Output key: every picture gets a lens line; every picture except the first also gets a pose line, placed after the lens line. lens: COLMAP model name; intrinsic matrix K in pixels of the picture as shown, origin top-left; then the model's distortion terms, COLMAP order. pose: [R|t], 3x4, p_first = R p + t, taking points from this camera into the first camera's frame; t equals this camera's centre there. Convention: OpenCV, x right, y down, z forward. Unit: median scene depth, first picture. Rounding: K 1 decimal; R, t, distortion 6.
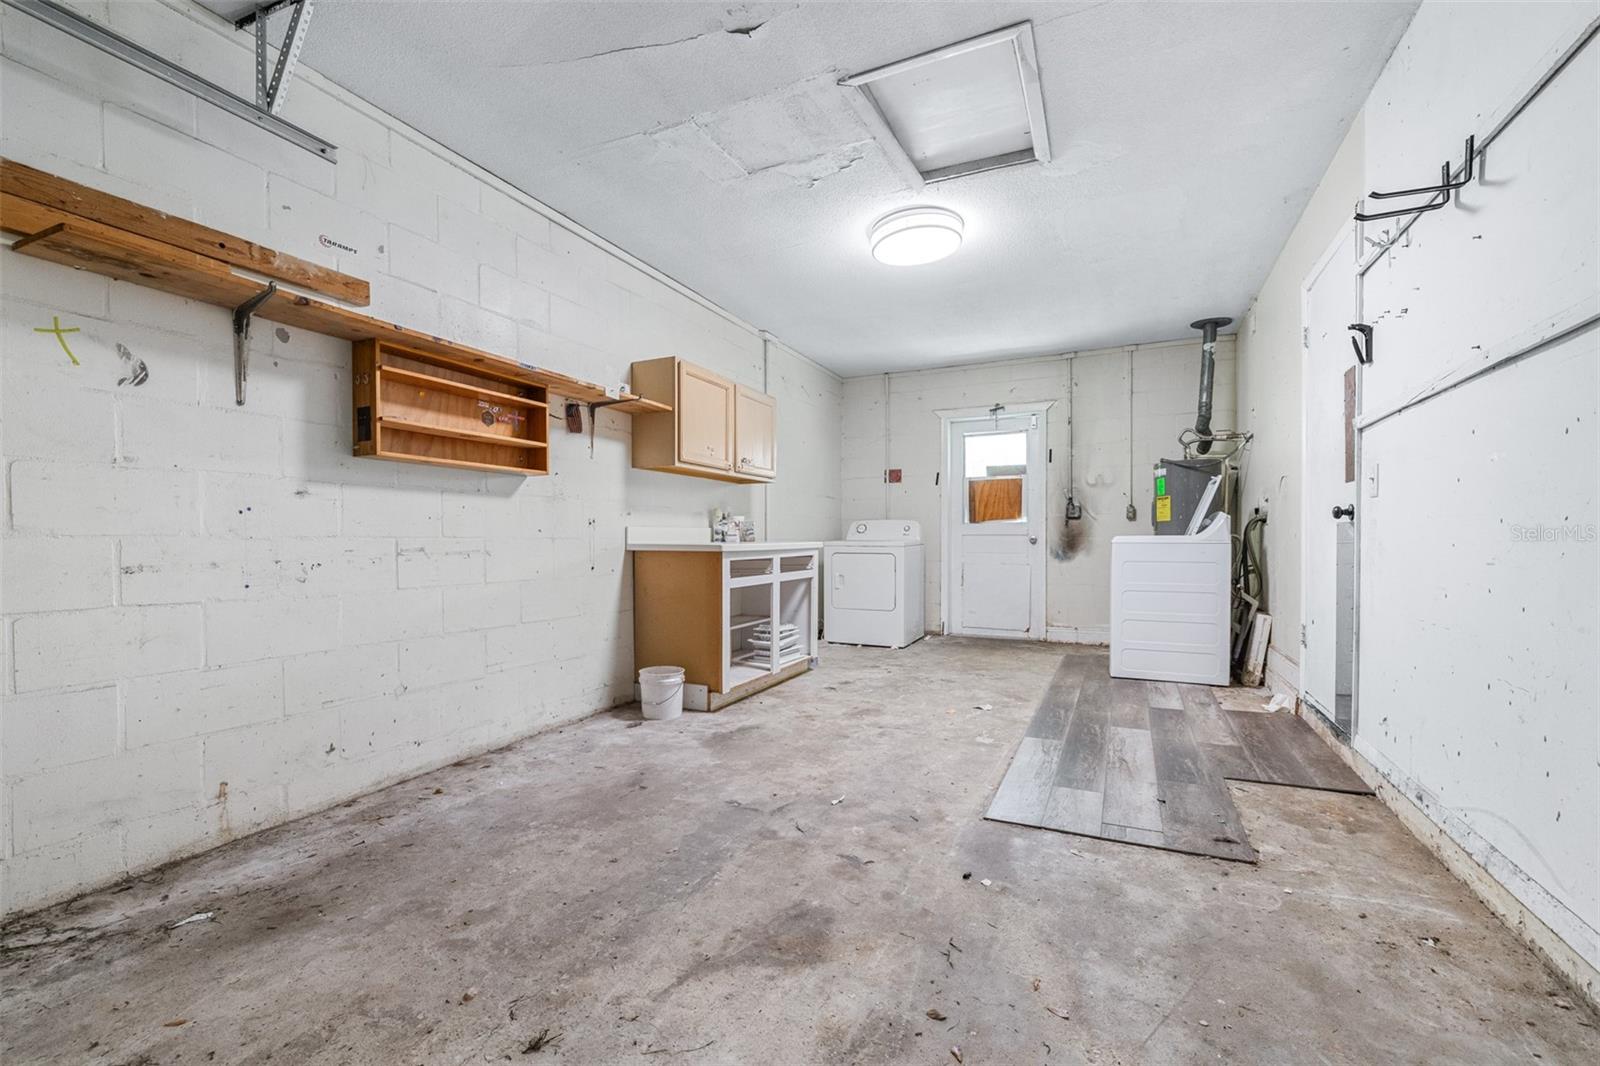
lens RADIAL K [[683.6, 0, 818.3], [0, 683.6, 536.4], [0, 0, 1]] dist [0.000575, 0.000026]
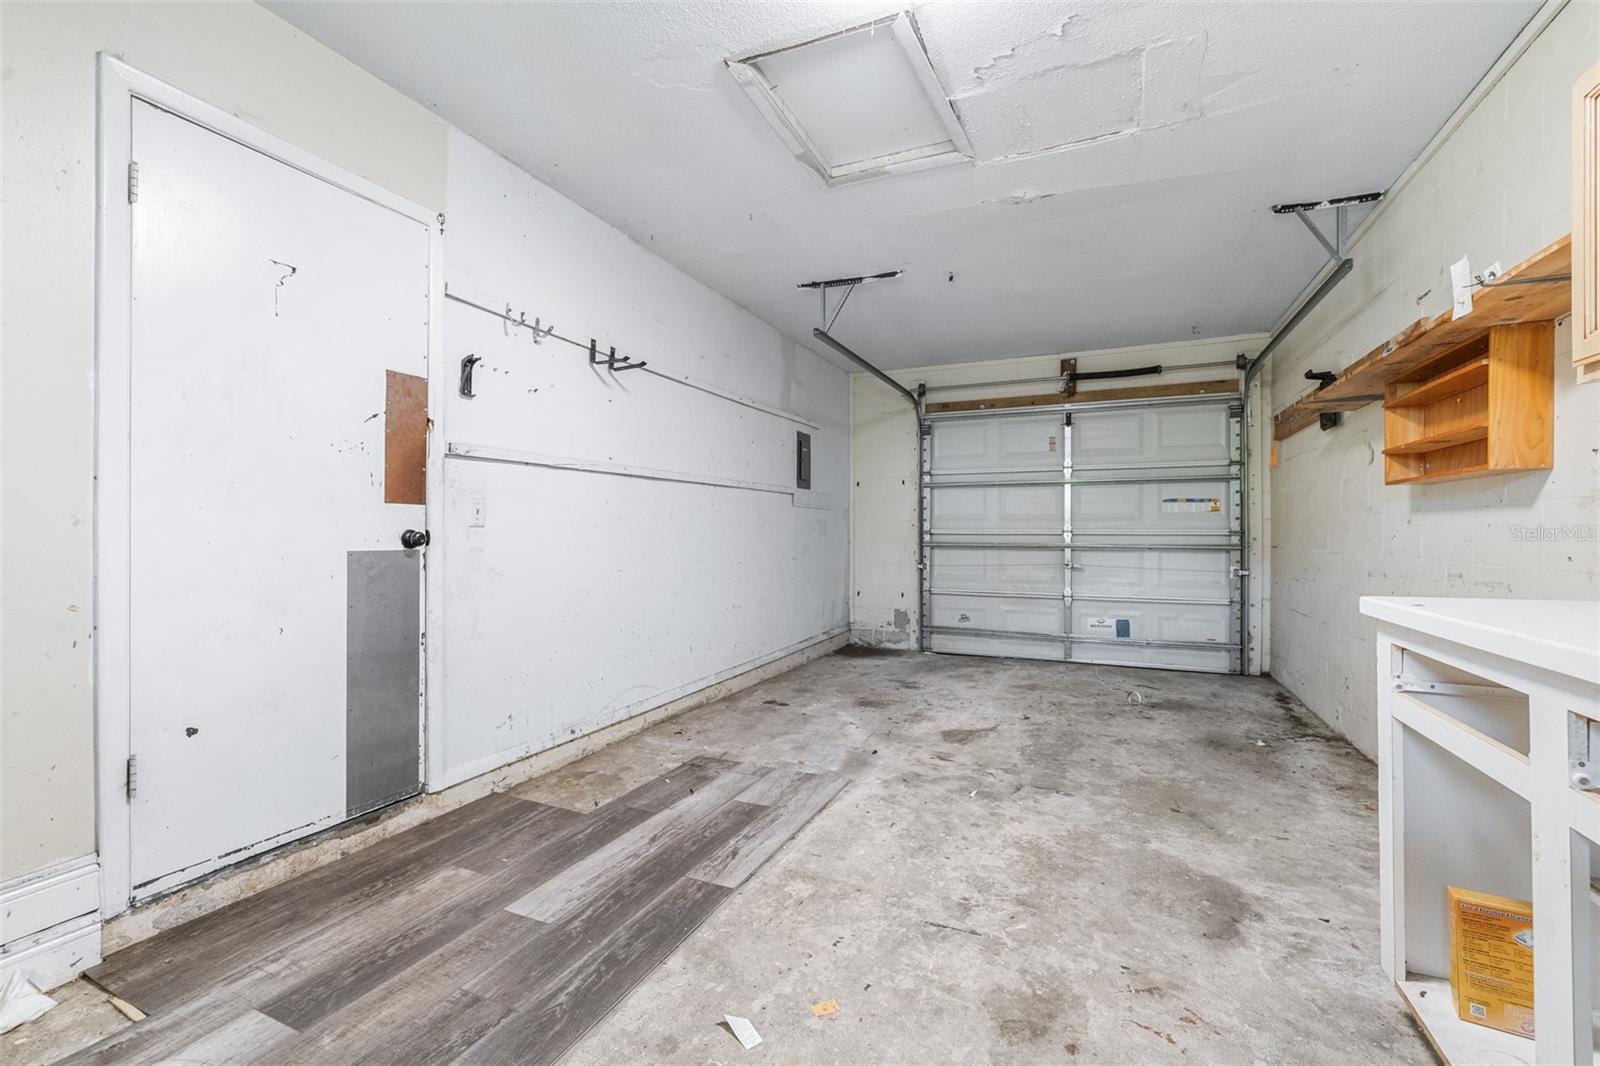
lens RADIAL K [[683.6, 0, 818.3], [0, 683.6, 536.4], [0, 0, 1]] dist [0.000575, 0.000026]
pose [[-0.999725, 0.004334, -0.023033, 0.318641], [0.004336, 0.999991, -0.000012, -0.042029], [0.023033, -0.000112, -0.999735, 2.186522]]
